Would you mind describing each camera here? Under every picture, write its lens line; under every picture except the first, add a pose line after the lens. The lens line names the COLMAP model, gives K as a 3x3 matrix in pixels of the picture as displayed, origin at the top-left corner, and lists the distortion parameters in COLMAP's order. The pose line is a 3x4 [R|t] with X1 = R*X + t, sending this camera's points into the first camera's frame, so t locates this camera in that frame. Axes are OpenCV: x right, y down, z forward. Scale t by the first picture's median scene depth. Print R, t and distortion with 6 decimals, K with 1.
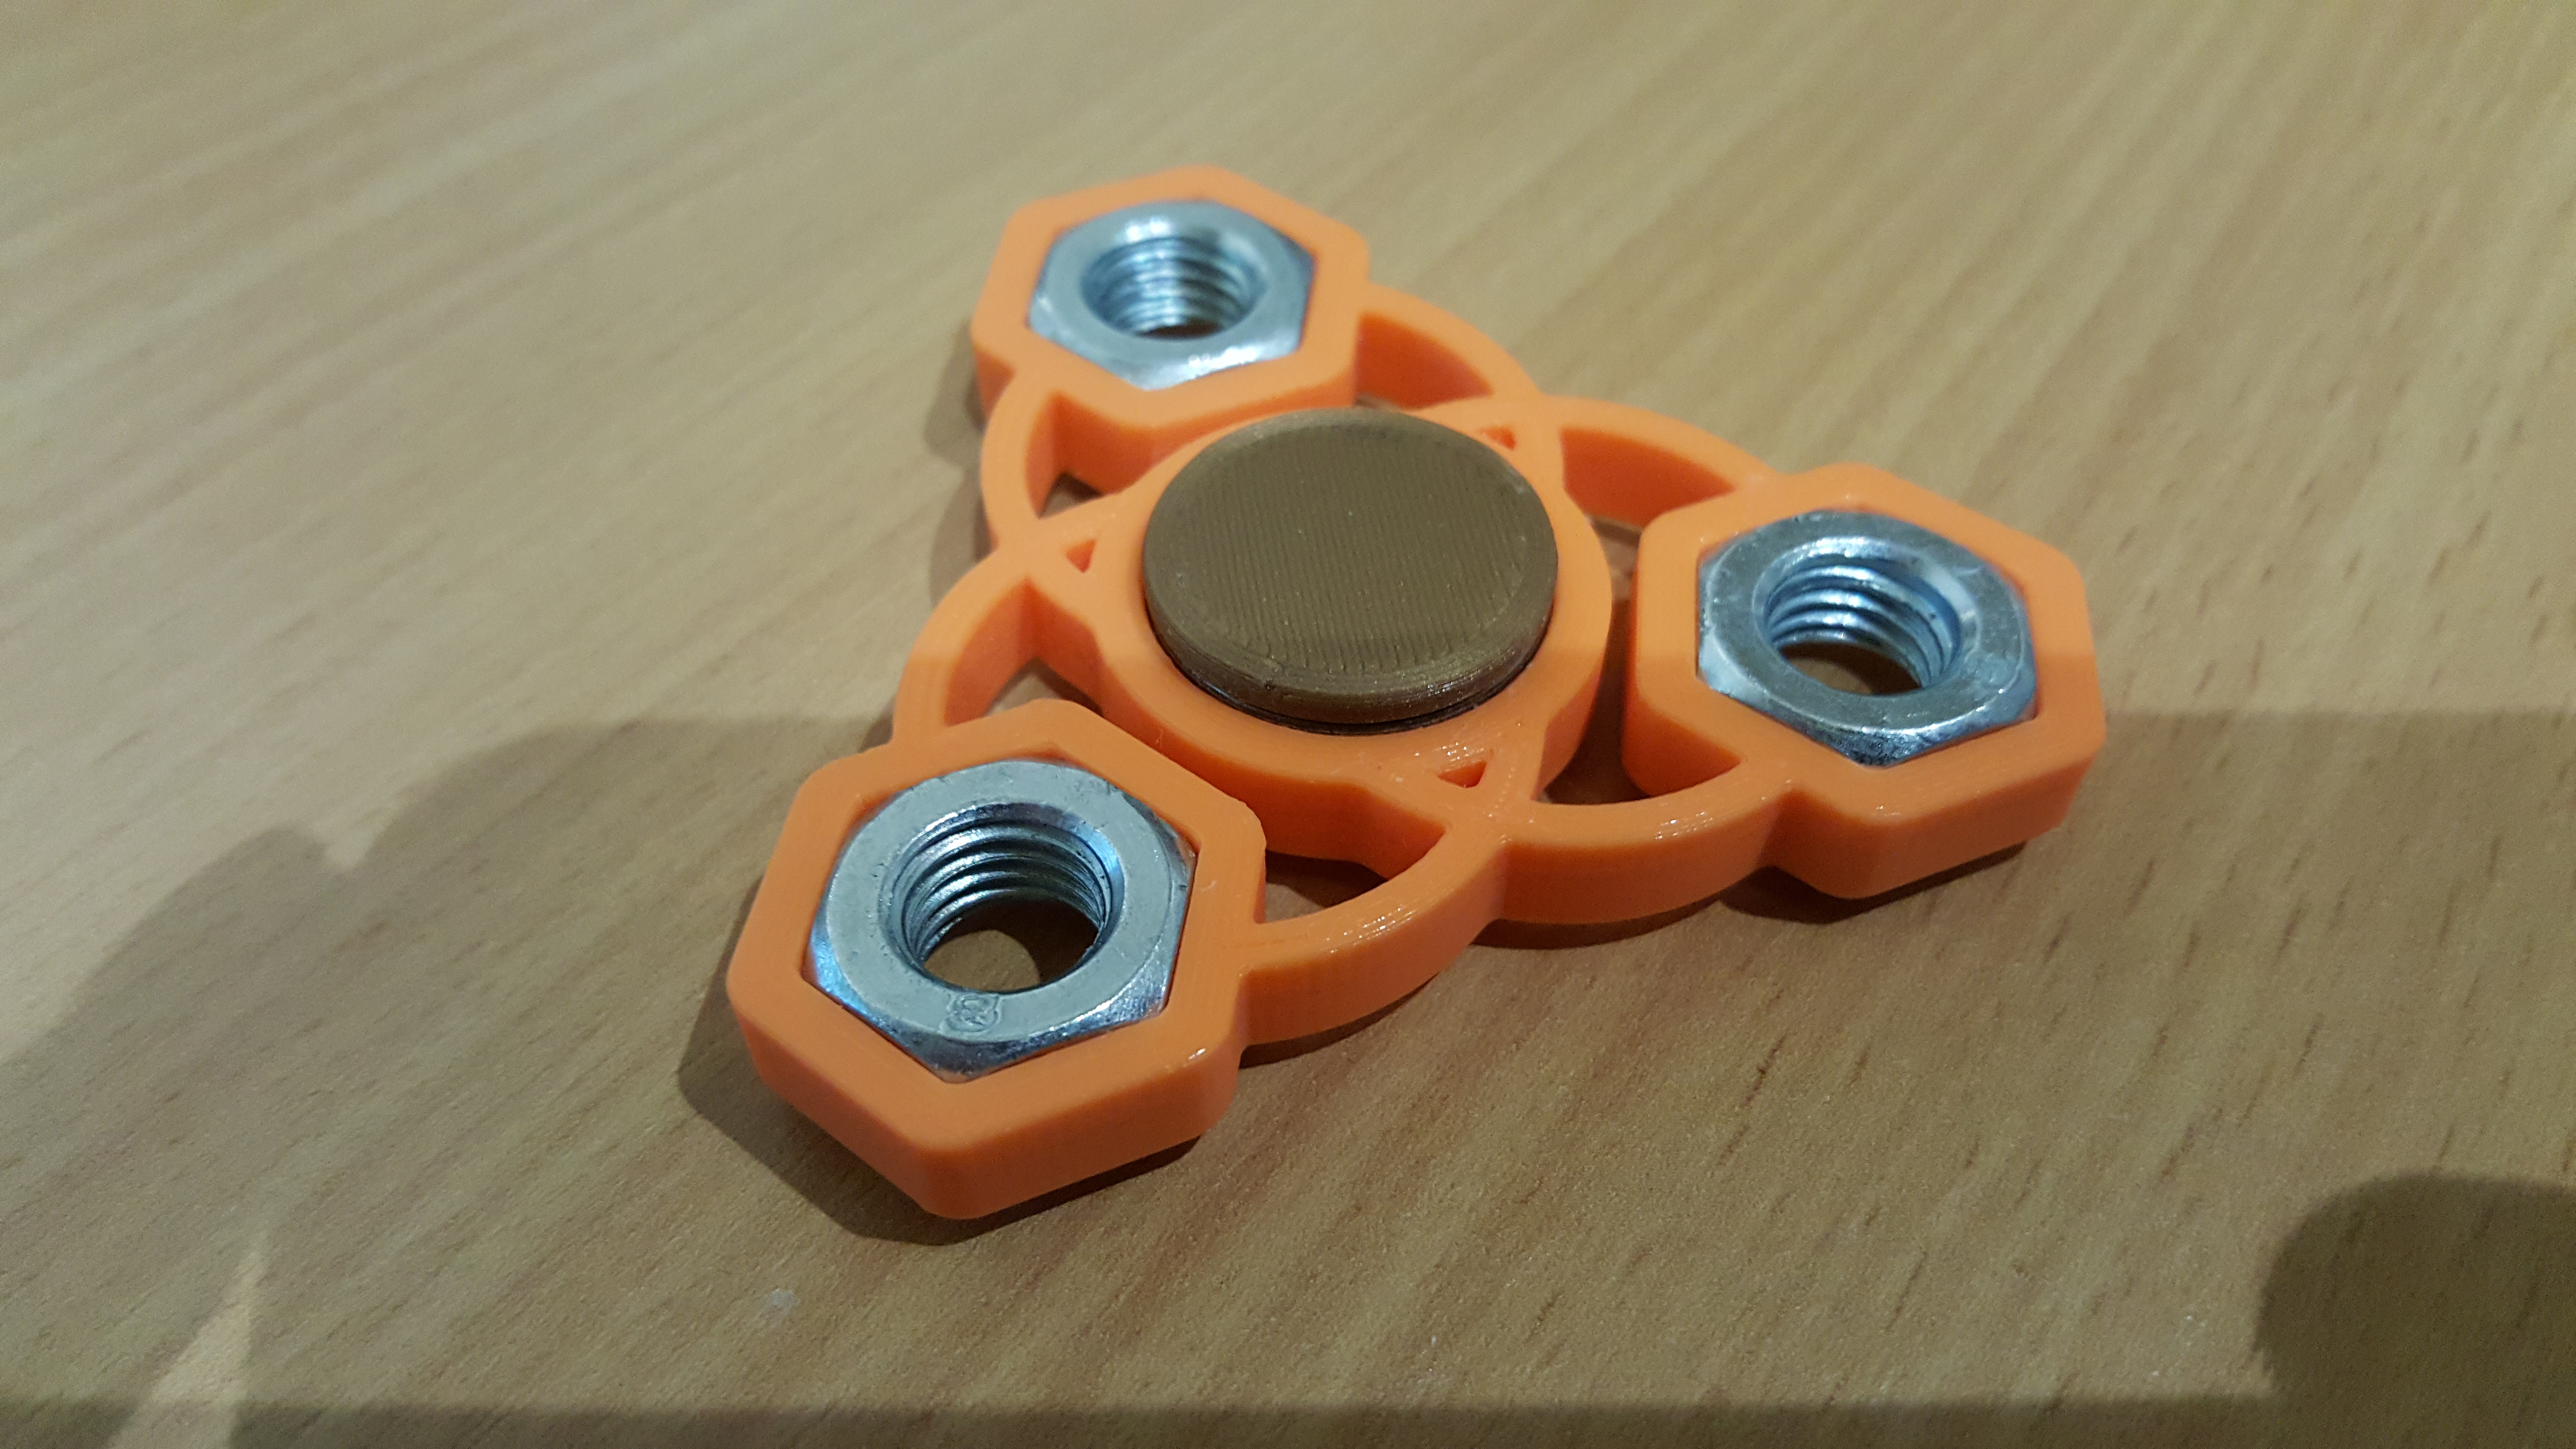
lens RADIAL K [[2072.5, 0, 1303.1], [0, 2072.5, 690.0], [0, 0, 1]] dist [0.127174, -0.366635]
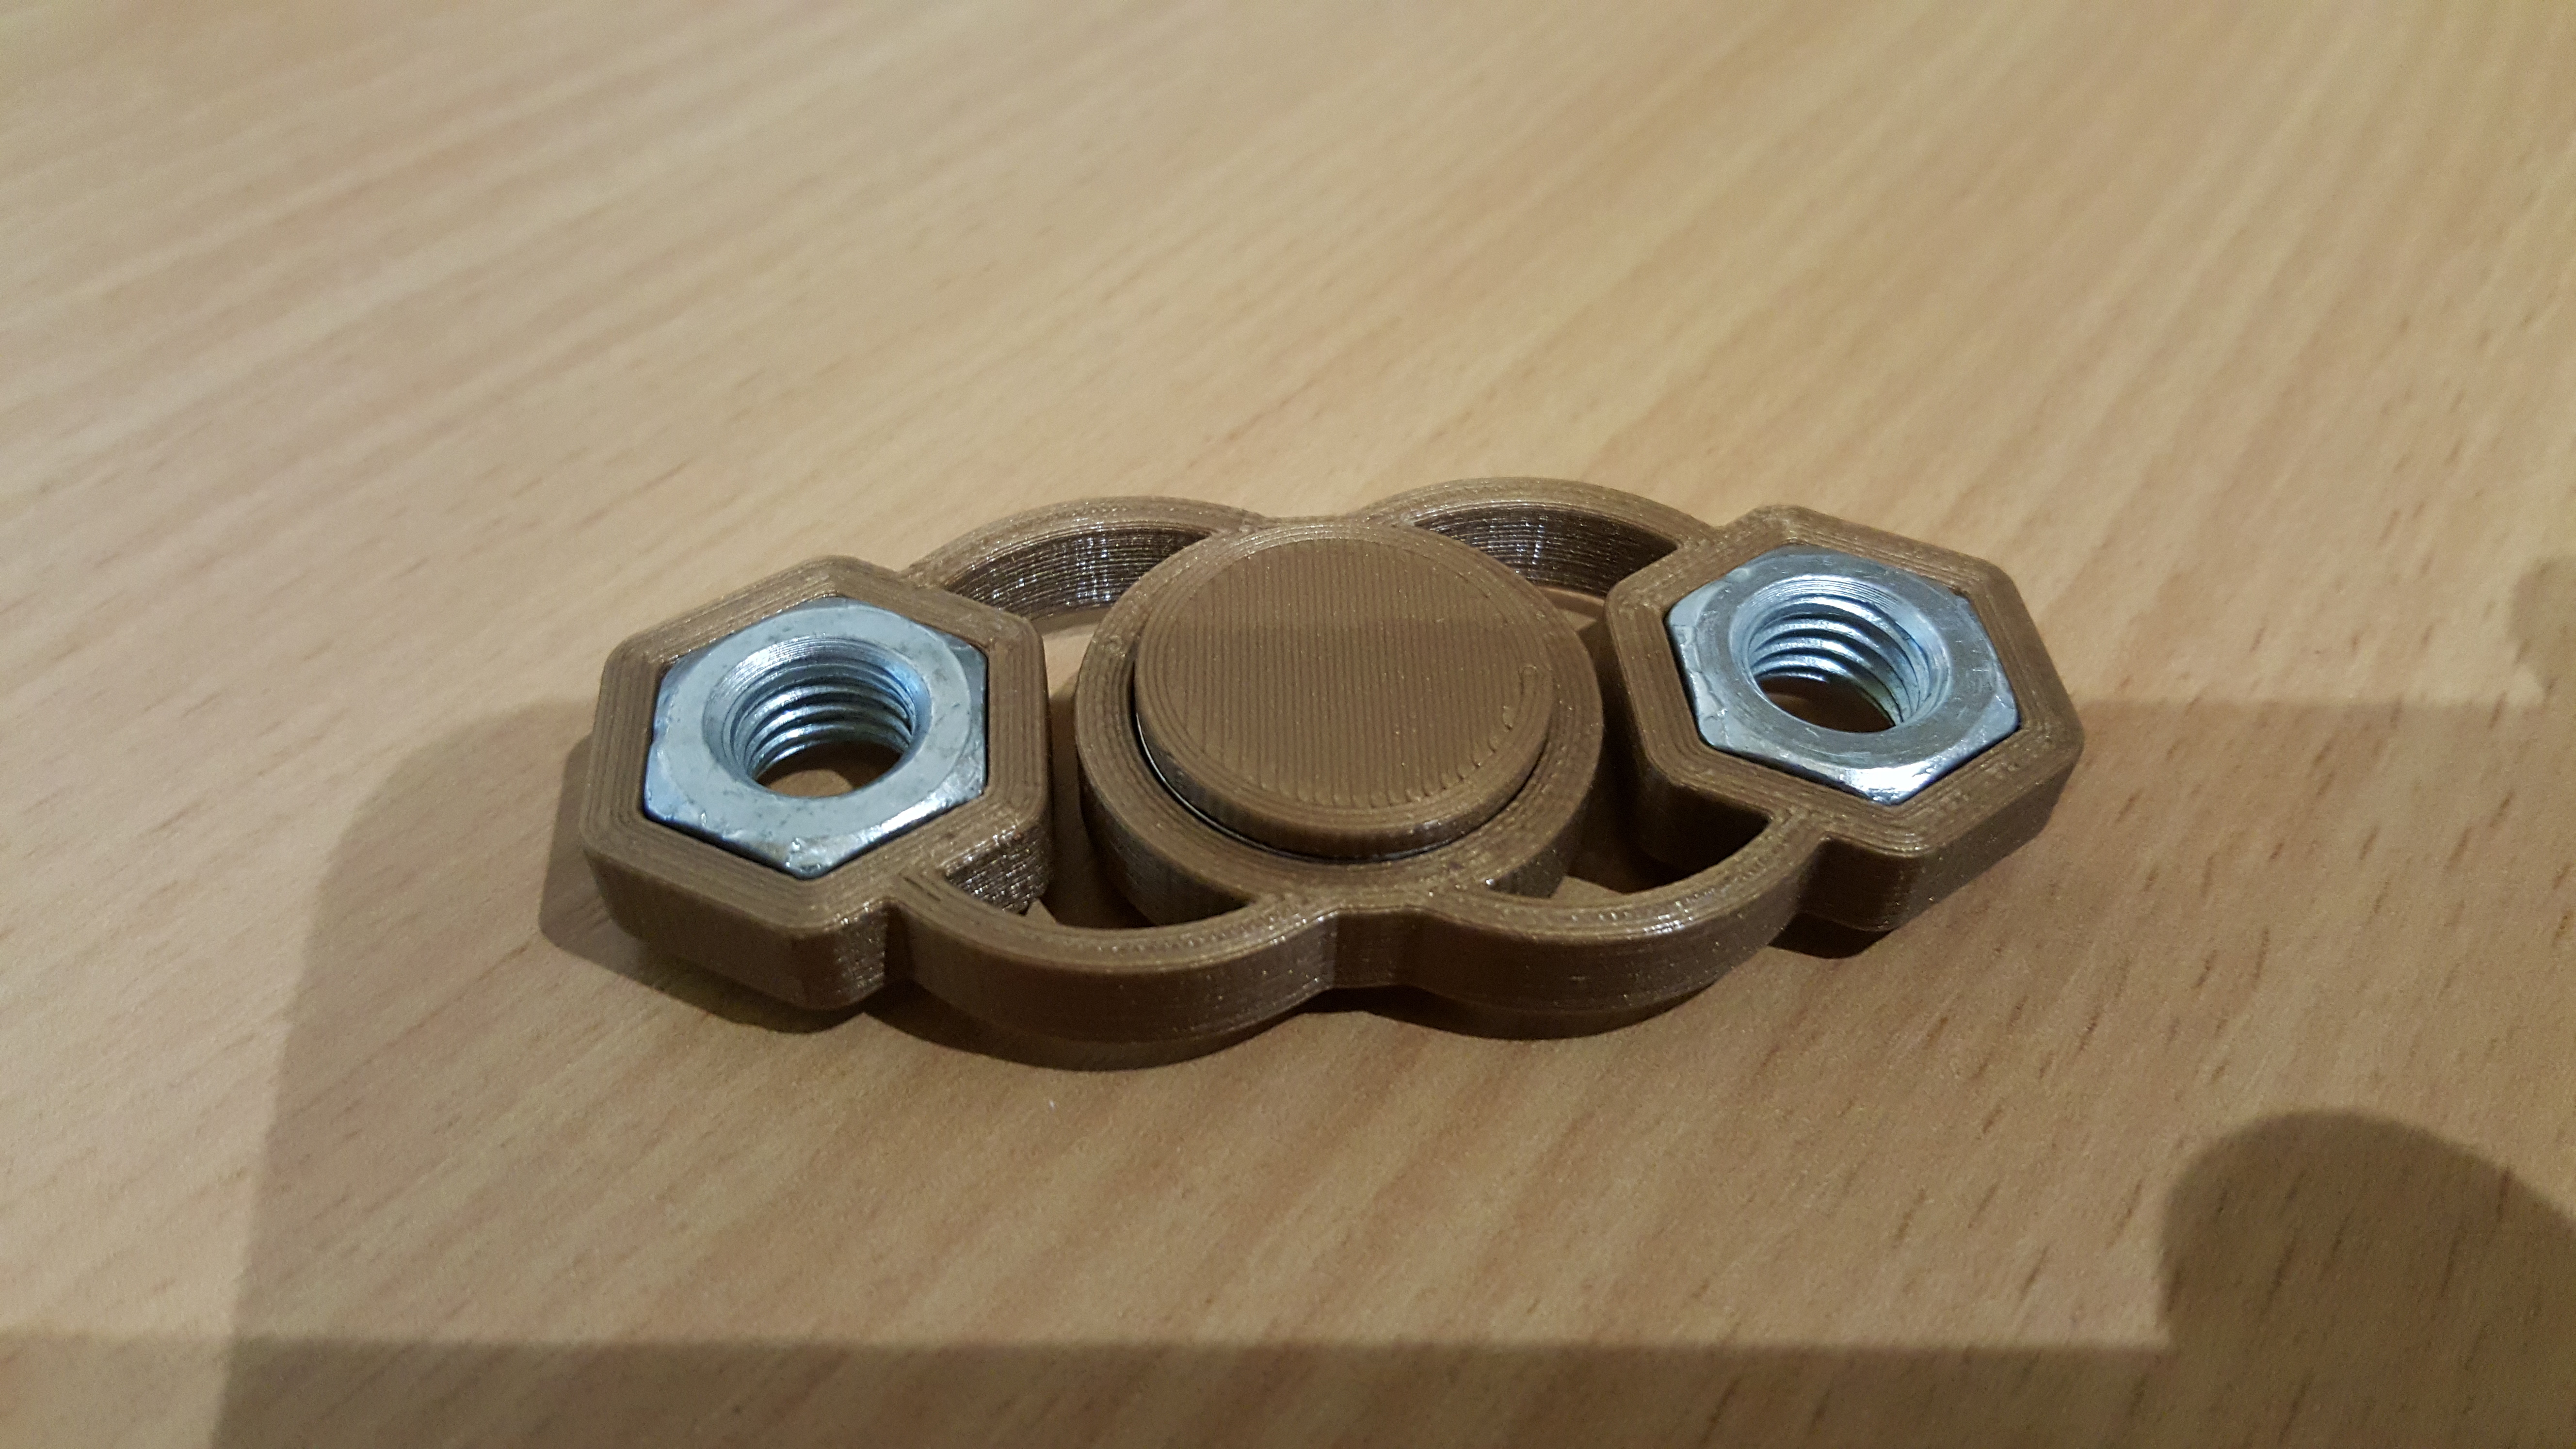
lens RADIAL K [[2072.5, 0, 1303.1], [0, 2072.5, 690.0], [0, 0, 1]] dist [0.127174, -0.366635]
pose [[0.999069, 0.043138, 0.000643, 0.022672], [-0.043137, 0.999068, -0.001628, -0.120426], [-0.000713, 0.001599, 0.999998, 0.067911]]
